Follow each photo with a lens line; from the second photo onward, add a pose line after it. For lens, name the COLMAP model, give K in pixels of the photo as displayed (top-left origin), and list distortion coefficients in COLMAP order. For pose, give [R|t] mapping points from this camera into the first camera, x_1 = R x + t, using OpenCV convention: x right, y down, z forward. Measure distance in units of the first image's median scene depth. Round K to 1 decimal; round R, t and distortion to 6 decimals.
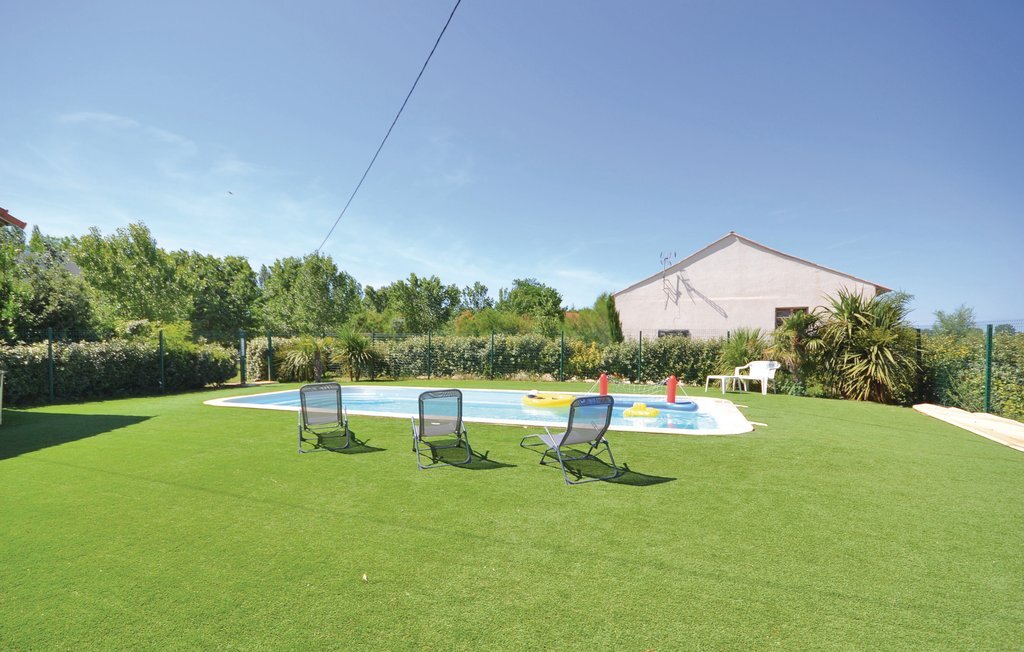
lens RADIAL K [[500.9, 0, 512.0], [0, 500.9, 326.0], [0, 0, 1]] dist [0.026862, -0.000089]
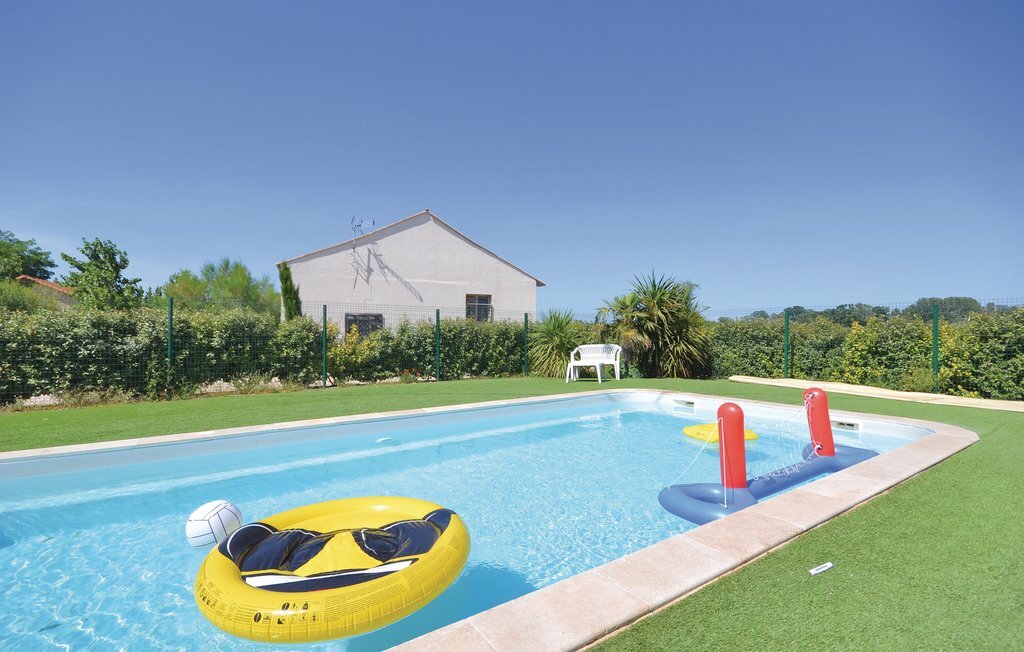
lens RADIAL K [[468.1, 0, 524.3], [0, 468.1, 329.9], [0, 0, 1]] dist [-0.000413, -0.000112]
pose [[0.578635, 0.003660, 0.815579, -0.209285], [-0.023555, 0.999648, 0.012225, 0.026131], [-0.815247, -0.026285, 0.578517, 0.448426]]
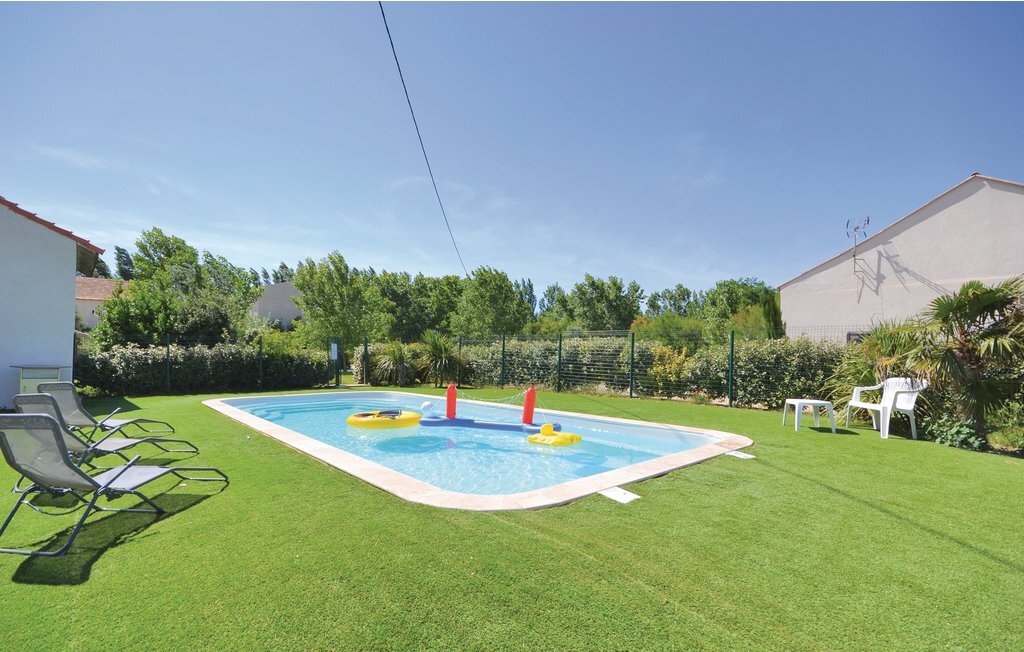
lens RADIAL K [[488.1, 0, 507.6], [0, 488.1, 336.5], [0, 0, 1]] dist [-0.001997, -0.000382]
pose [[0.875099, -0.012355, -0.483786, 0.278687], [0.011887, 0.999921, -0.004034, 0.016003], [0.483798, -0.002220, 0.875177, 0.237344]]
